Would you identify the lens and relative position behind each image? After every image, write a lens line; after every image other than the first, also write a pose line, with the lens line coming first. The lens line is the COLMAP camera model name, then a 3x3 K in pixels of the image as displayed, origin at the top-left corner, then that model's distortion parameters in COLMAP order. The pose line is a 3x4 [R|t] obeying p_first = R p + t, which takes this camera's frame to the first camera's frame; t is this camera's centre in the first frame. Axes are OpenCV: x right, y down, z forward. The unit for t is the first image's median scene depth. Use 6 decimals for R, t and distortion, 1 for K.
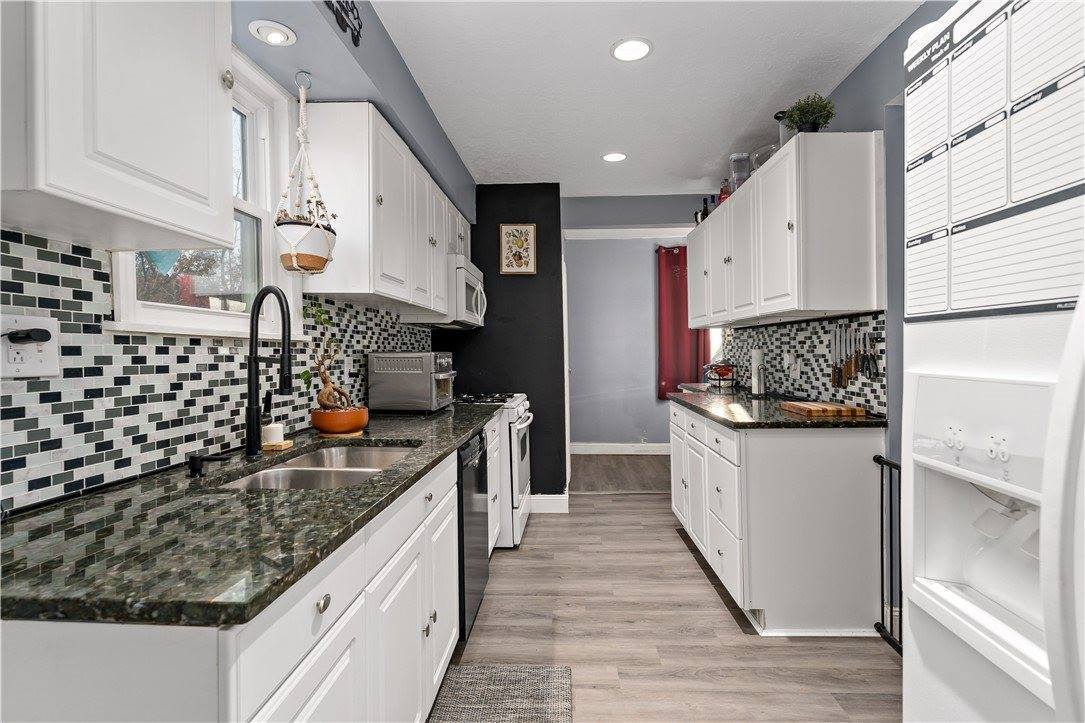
lens RADIAL K [[530.0, 0, 556.8], [0, 530.0, 345.1], [0, 0, 1]] dist [-0.002345, -0.000299]
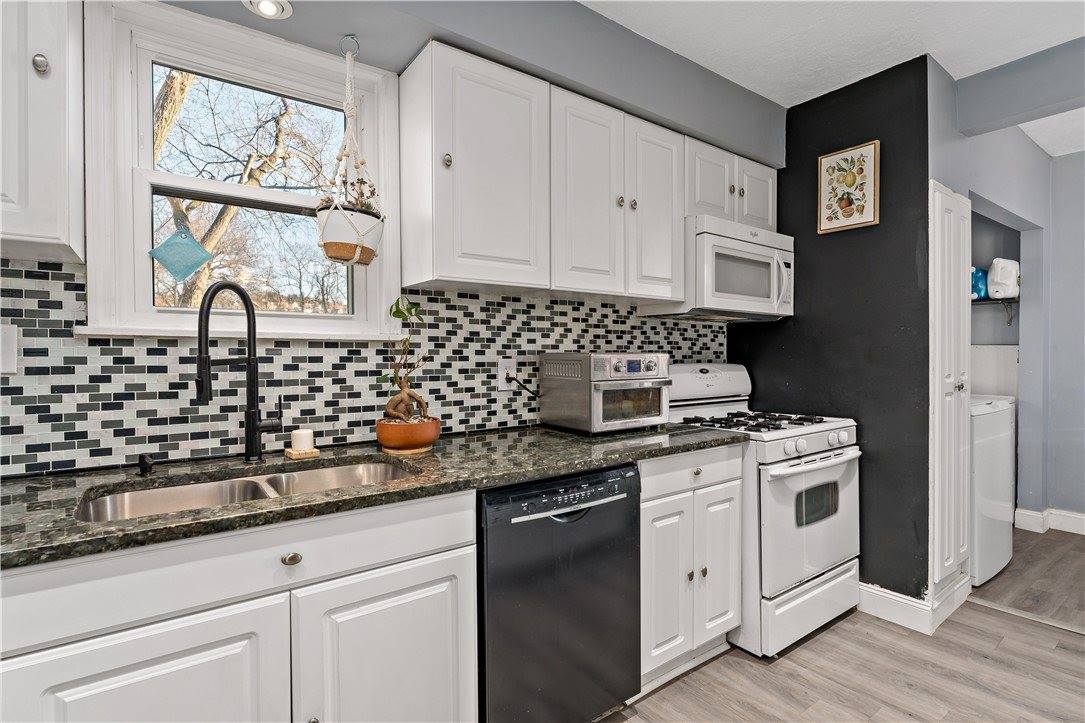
lens RADIAL K [[530.0, 0, 547.6], [0, 530.0, 362.7], [0, 0, 1]] dist [-0.002345, -0.000299]
pose [[0.624225, 0.009607, -0.781186, 0.556142], [0.013389, 0.999646, 0.022993, 0.017347], [0.781130, -0.024813, 0.623875, 0.901149]]
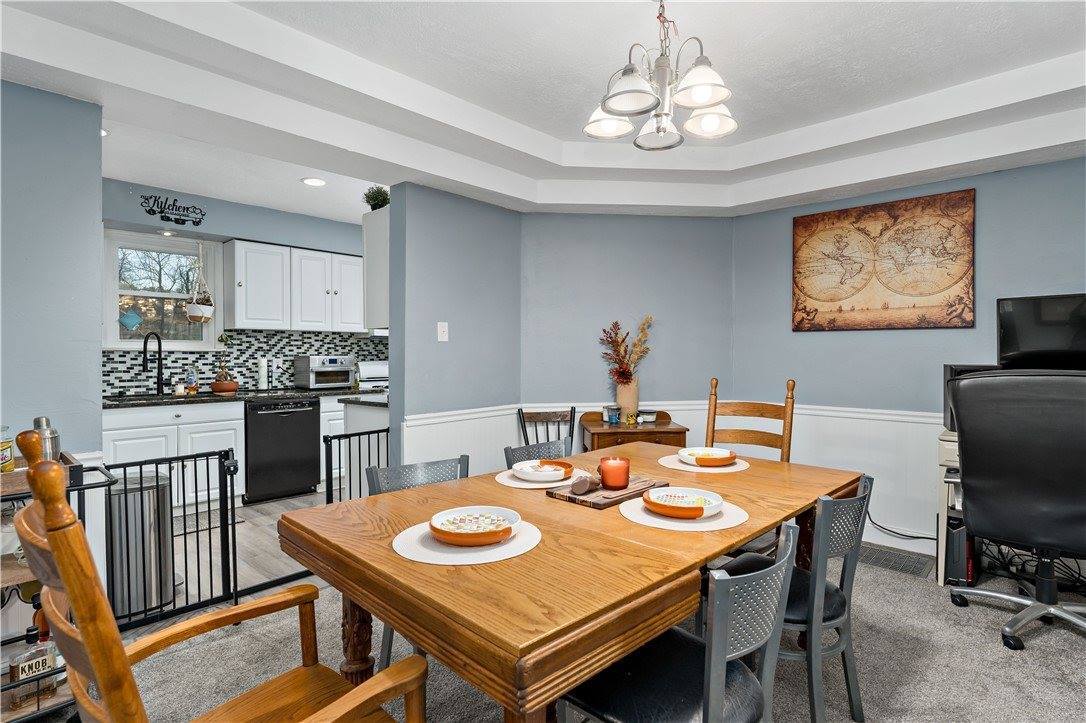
lens RADIAL K [[530.5, 0, 541.4], [0, 530.5, 358.3], [0, 0, 1]] dist [-0.002345, -0.000299]
pose [[0.758950, 0.002226, -0.651145, 2.830872], [0.011260, 0.999800, 0.016542, 0.000637], [0.651052, -0.019886, 0.758773, 0.260675]]
